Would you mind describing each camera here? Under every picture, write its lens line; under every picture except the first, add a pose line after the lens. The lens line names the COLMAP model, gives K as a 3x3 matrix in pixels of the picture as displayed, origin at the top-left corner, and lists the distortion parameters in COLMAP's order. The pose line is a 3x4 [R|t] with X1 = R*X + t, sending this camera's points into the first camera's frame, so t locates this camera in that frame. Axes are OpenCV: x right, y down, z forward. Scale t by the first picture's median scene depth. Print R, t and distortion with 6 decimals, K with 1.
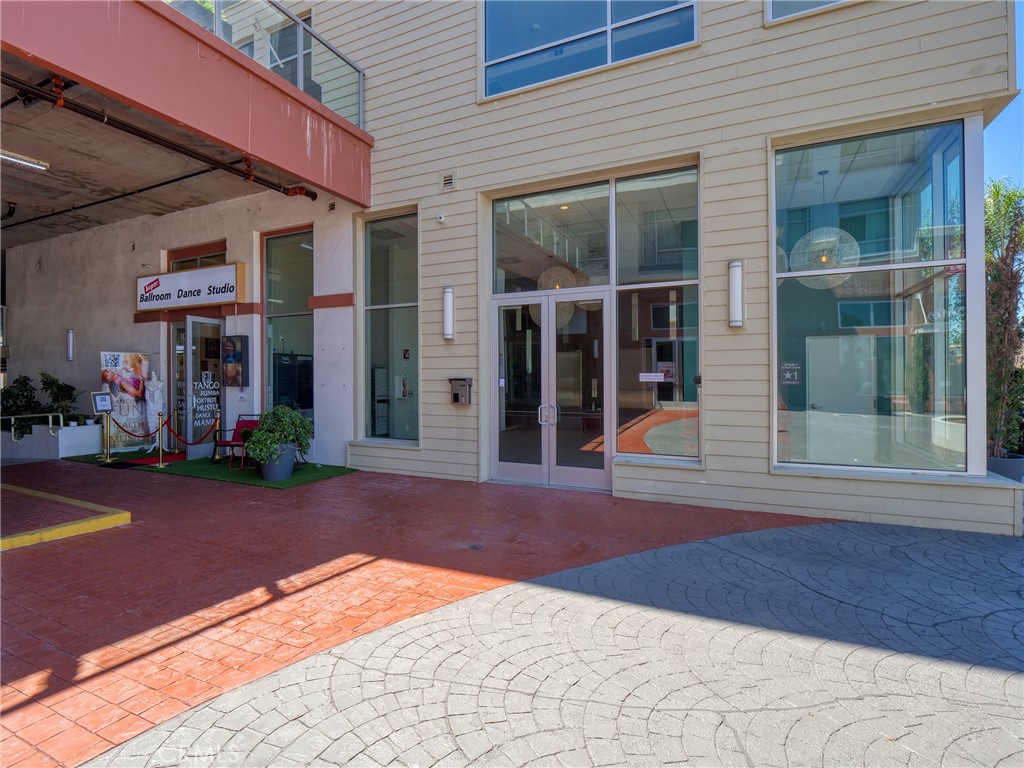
lens RADIAL K [[498.5, 0, 509.3], [0, 498.5, 382.2], [0, 0, 1]] dist [-0.012052, -0.000886]
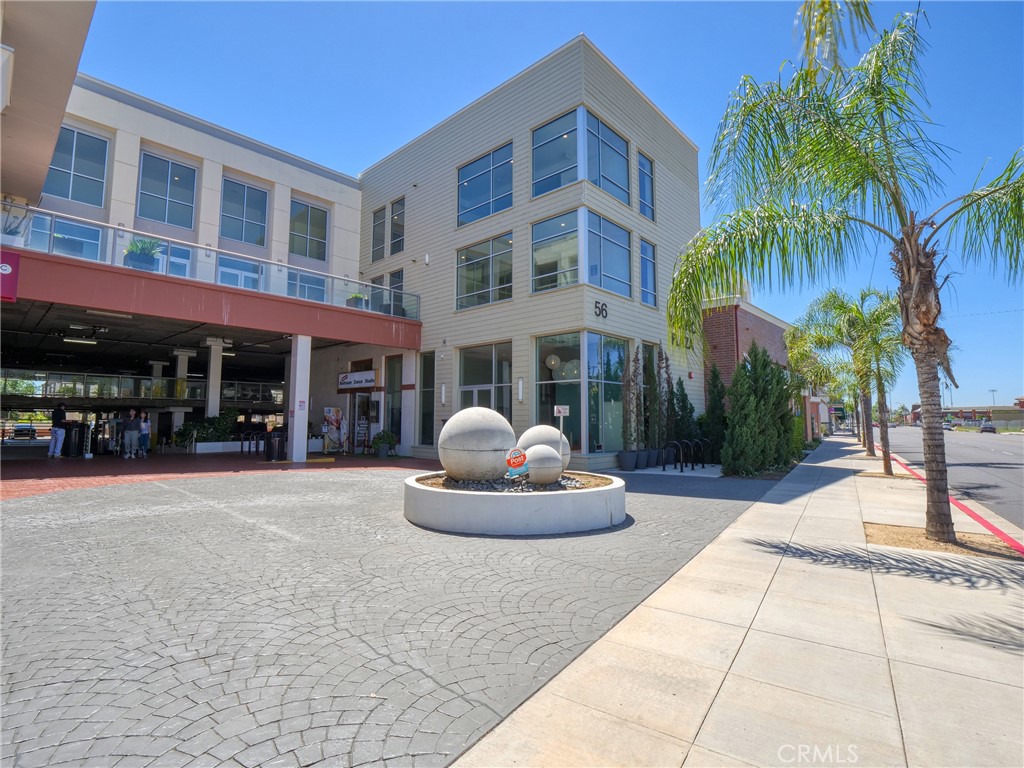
lens RADIAL K [[498.5, 0, 513.2], [0, 498.5, 381.4], [0, 0, 1]] dist [-0.012052, -0.000886]
pose [[0.954734, -0.018587, -0.296879, 0.759361], [-0.007356, 0.996265, -0.086031, 0.011814], [0.297369, 0.084321, 0.951032, -1.027759]]
